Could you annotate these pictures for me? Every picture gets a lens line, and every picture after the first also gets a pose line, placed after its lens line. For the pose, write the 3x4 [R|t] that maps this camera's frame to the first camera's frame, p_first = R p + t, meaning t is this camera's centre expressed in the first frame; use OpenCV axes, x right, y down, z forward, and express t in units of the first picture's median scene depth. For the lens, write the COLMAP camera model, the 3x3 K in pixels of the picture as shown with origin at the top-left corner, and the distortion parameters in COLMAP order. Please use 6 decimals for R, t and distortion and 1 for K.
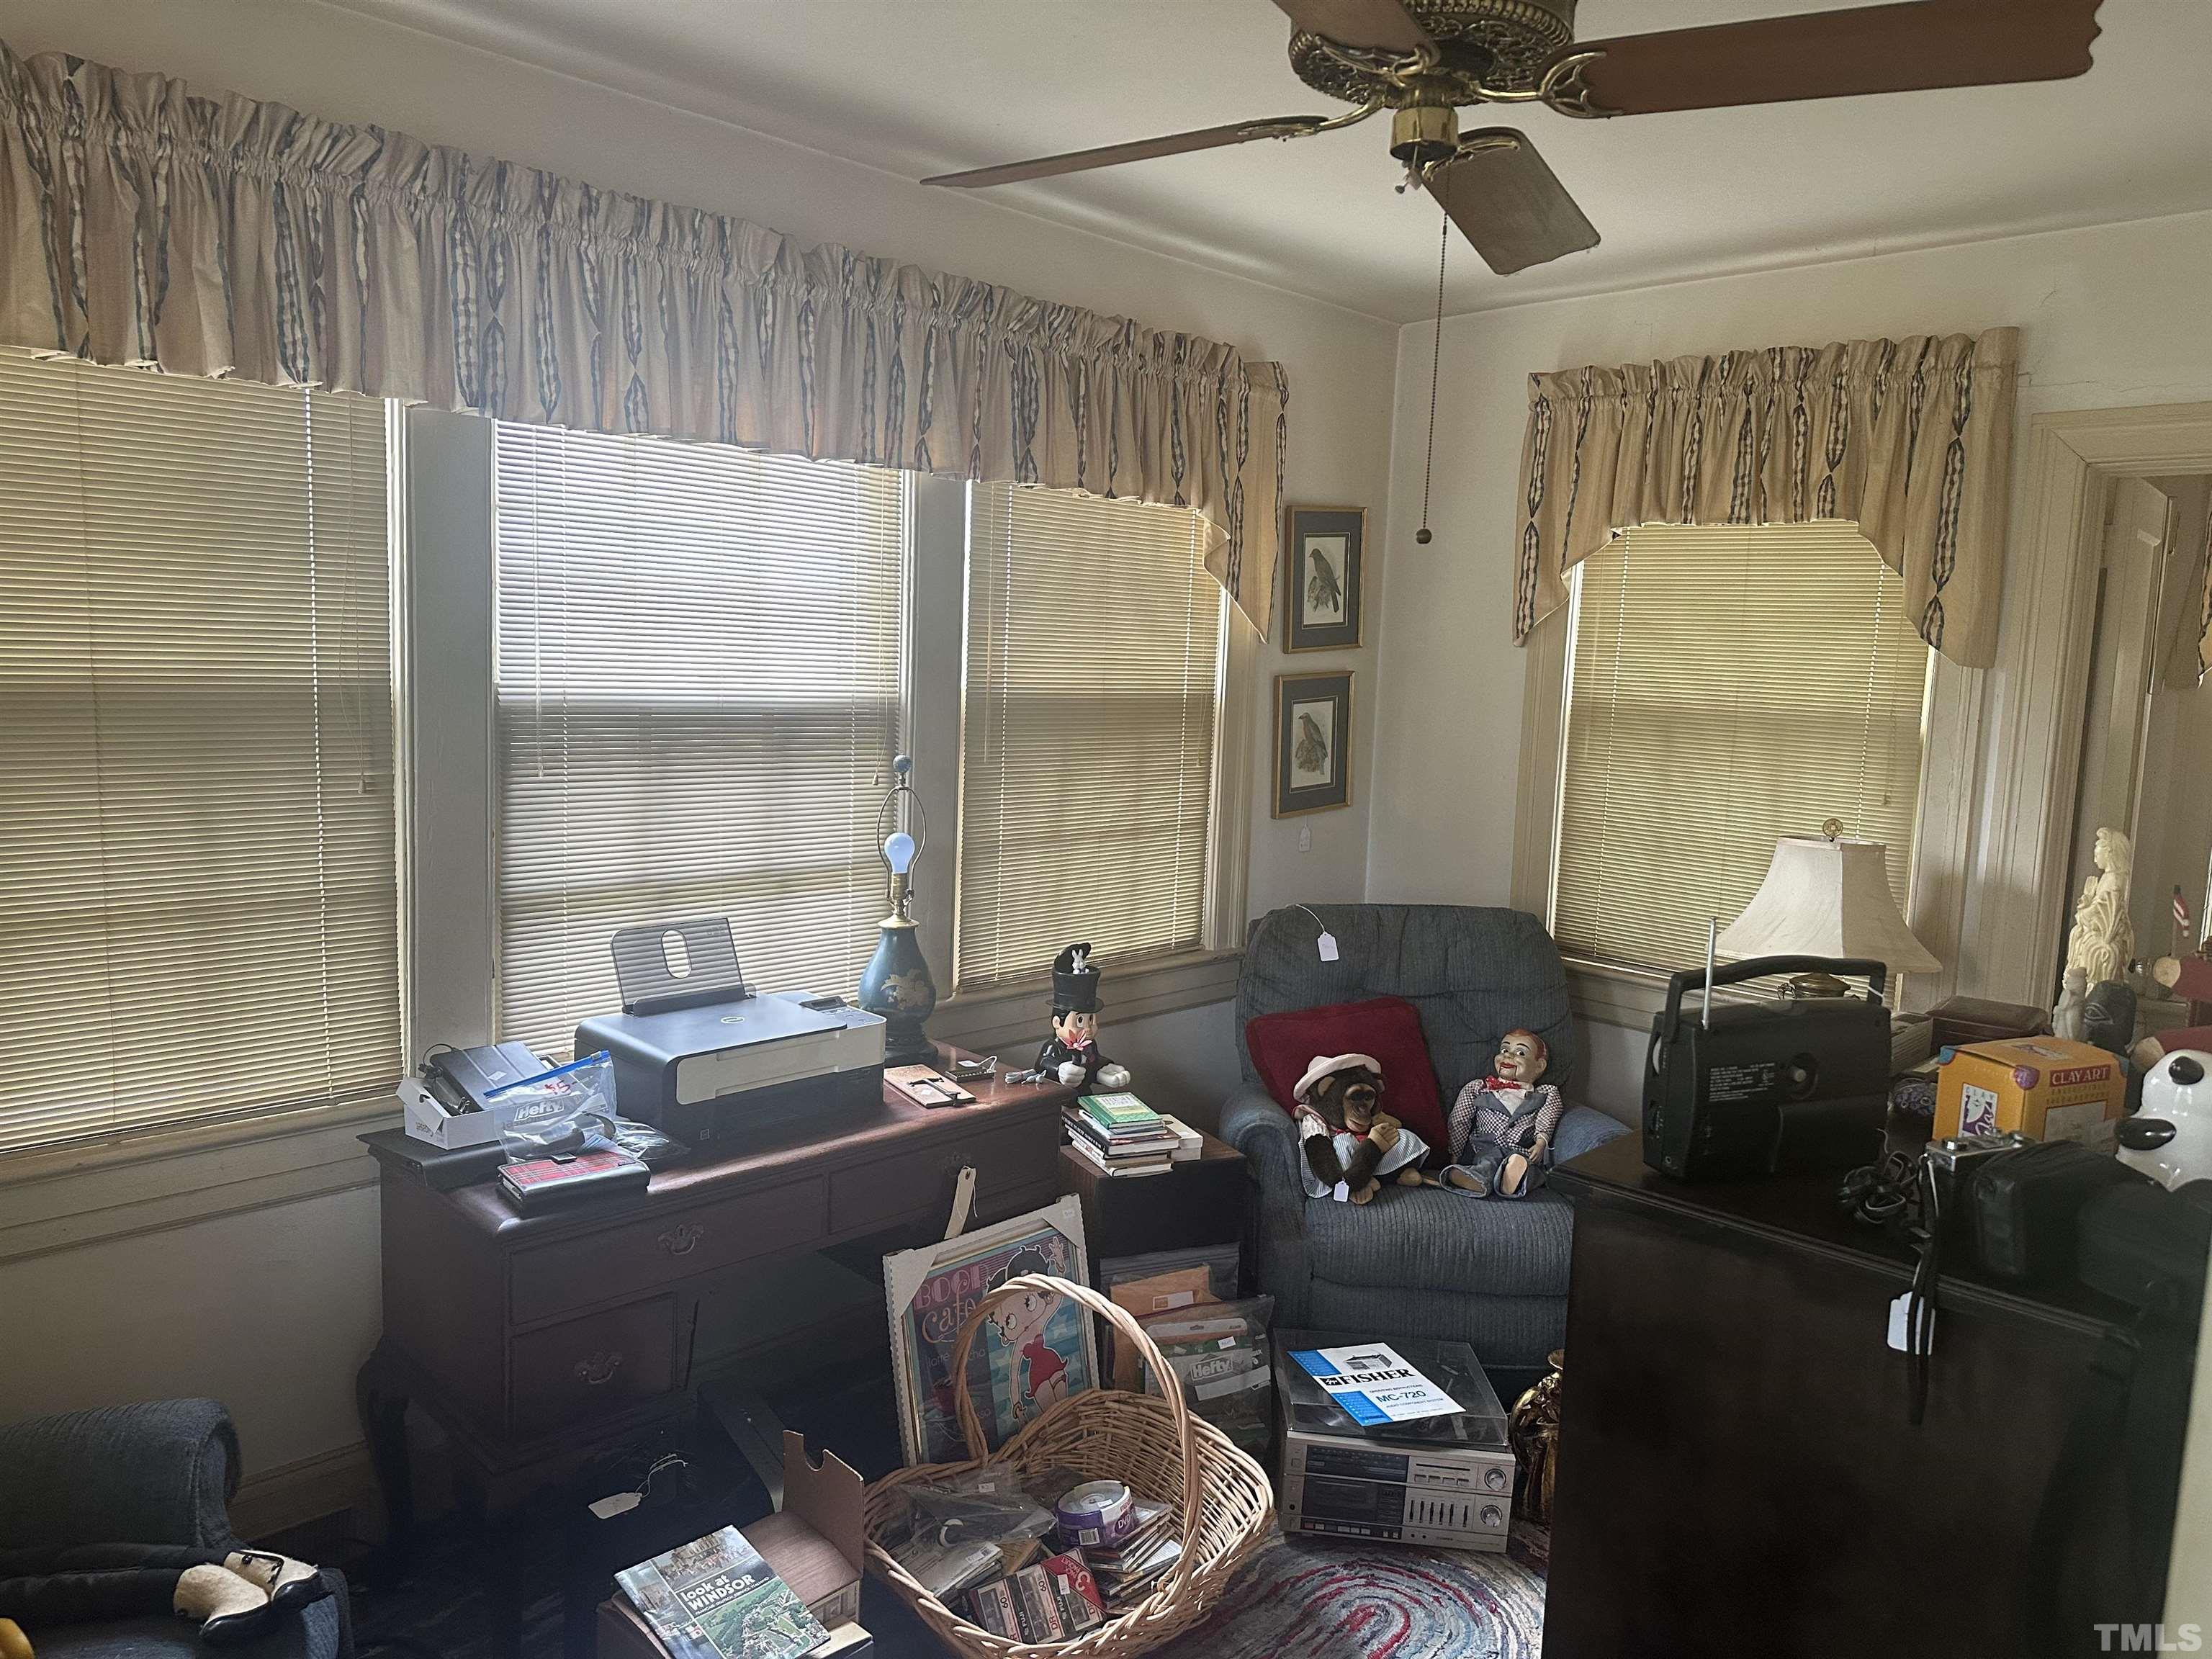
lens RADIAL K [[1541.5, 0, 1108.7], [0, 1541.5, 833.7], [0, 0, 1]] dist [0.128593, -0.191518]
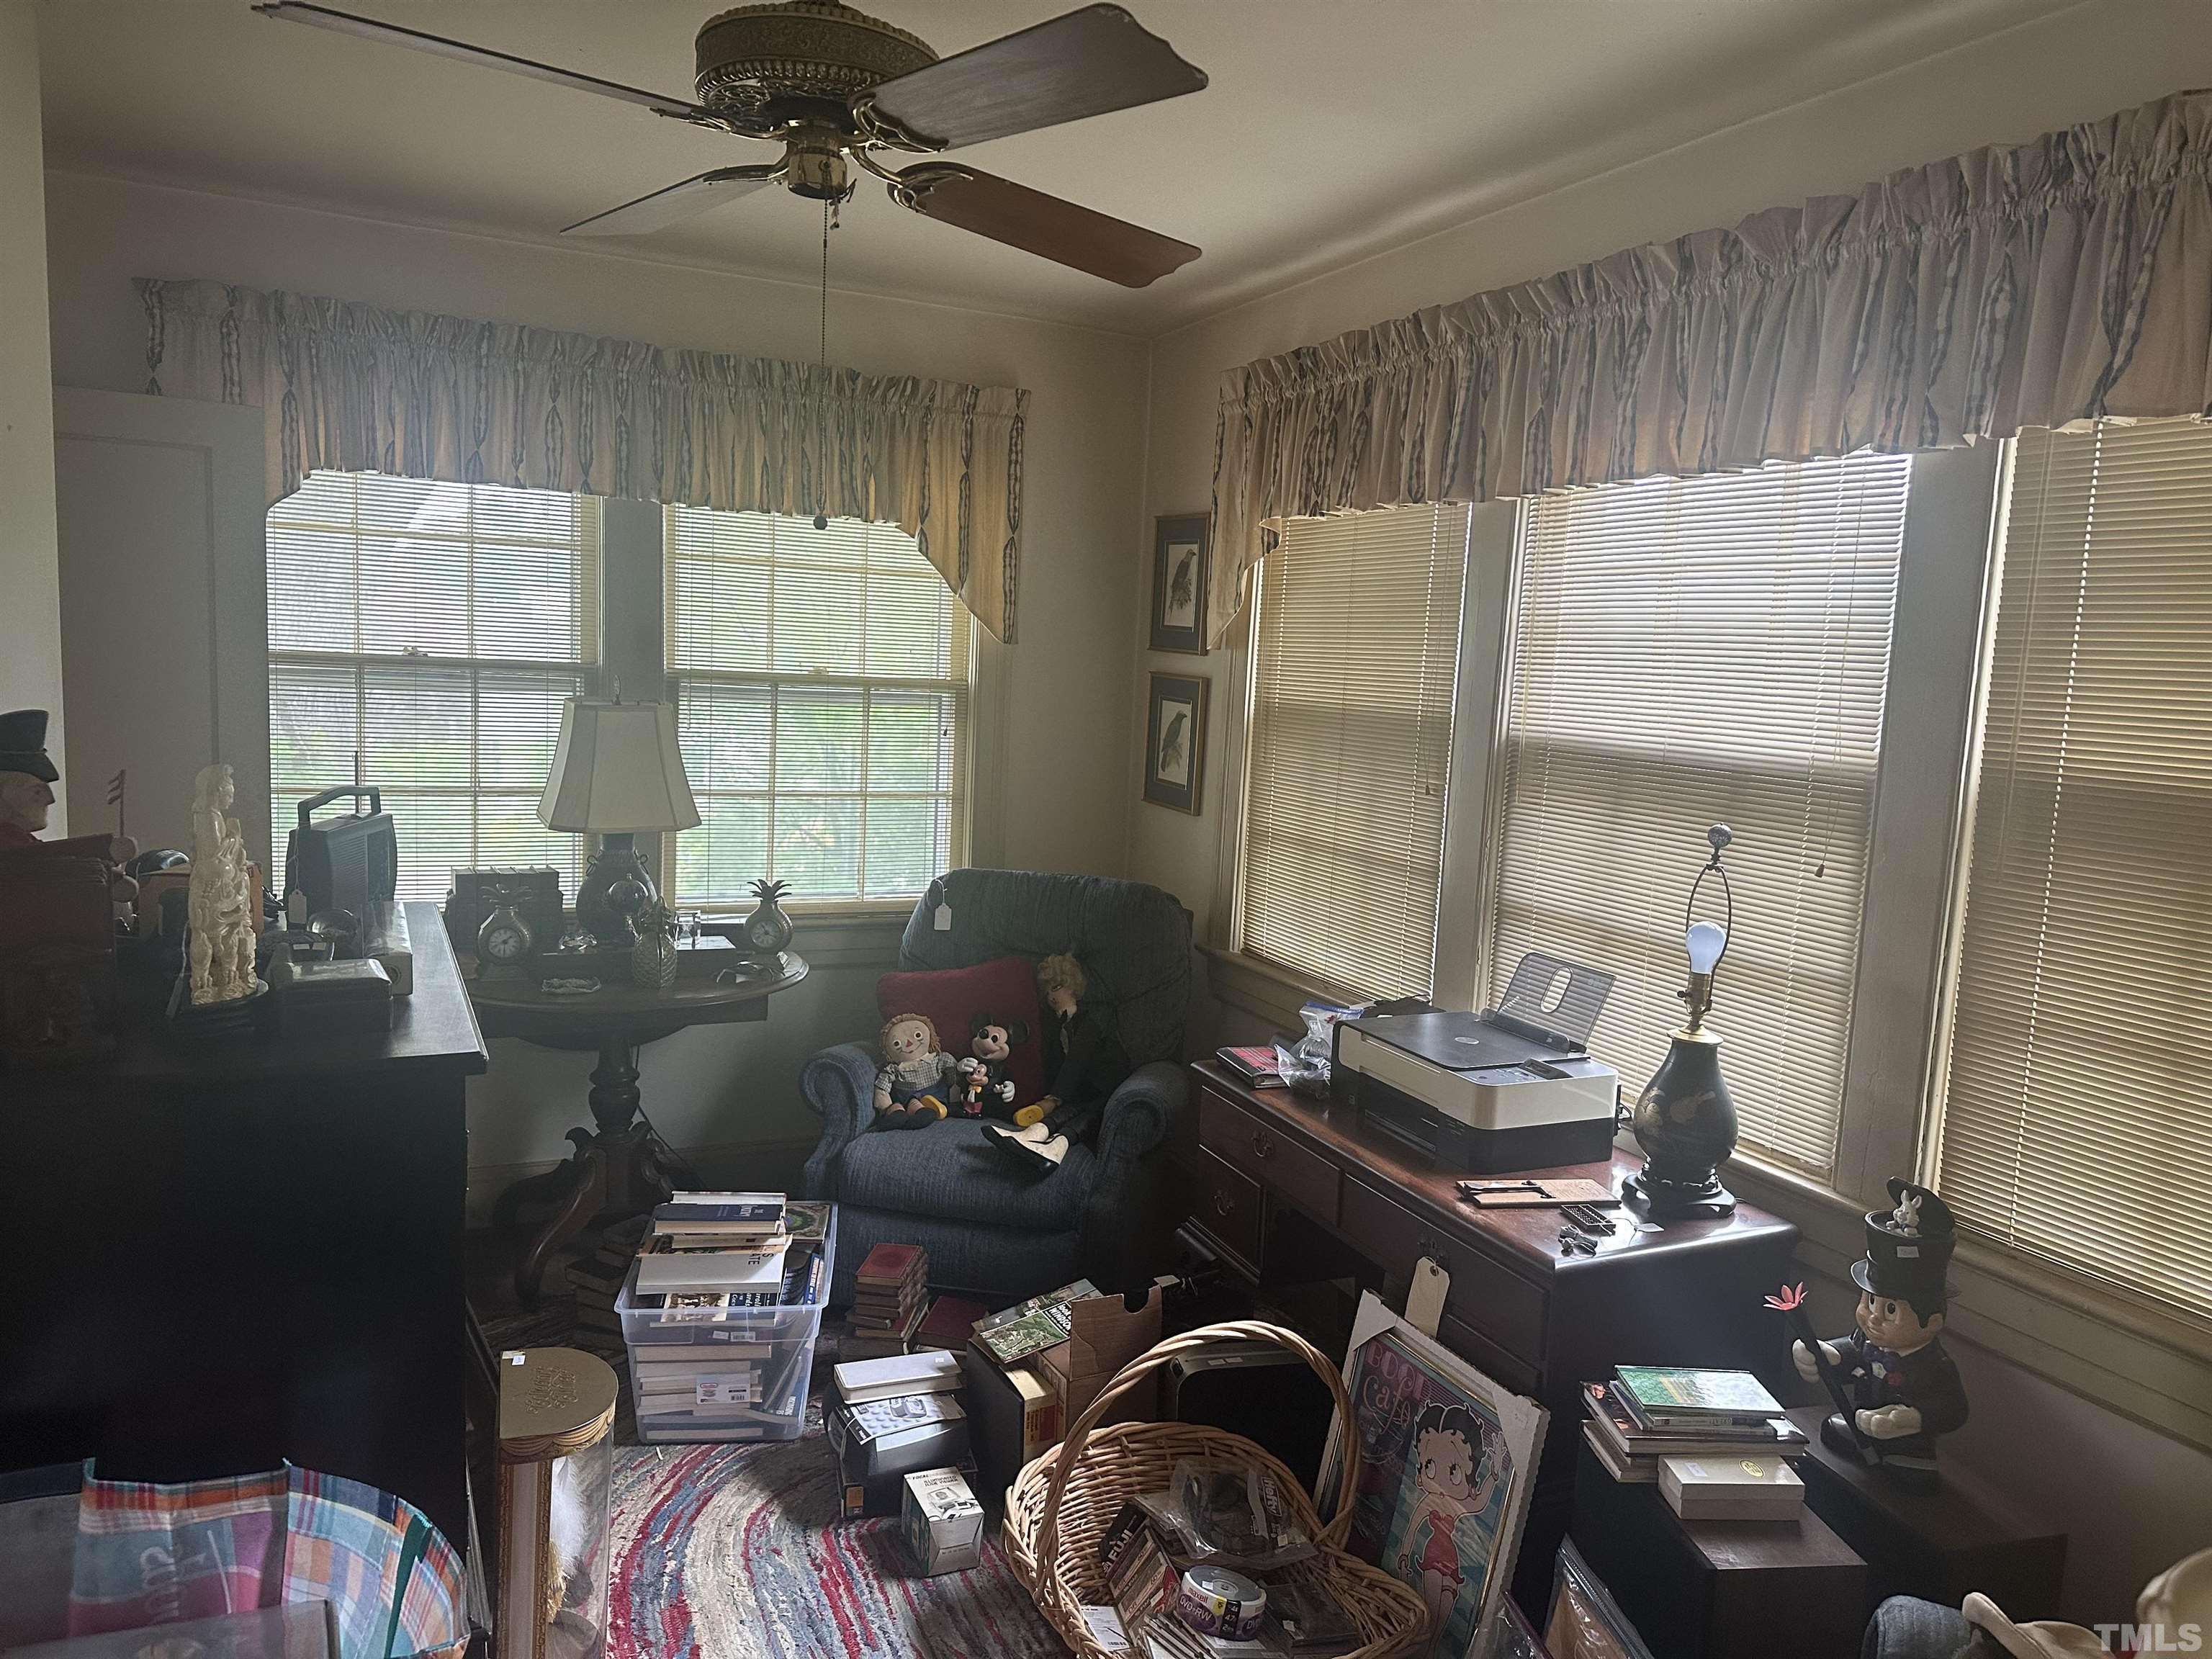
lens RADIAL K [[1541.5, 0, 1108.7], [0, 1541.5, 833.7], [0, 0, 1]] dist [0.128593, -0.191518]
pose [[-0.366036, 0.057424, -0.928827, 0.809265], [-0.166000, 0.978058, 0.125885, -0.107195], [0.915676, 0.200264, -0.348472, 1.117146]]
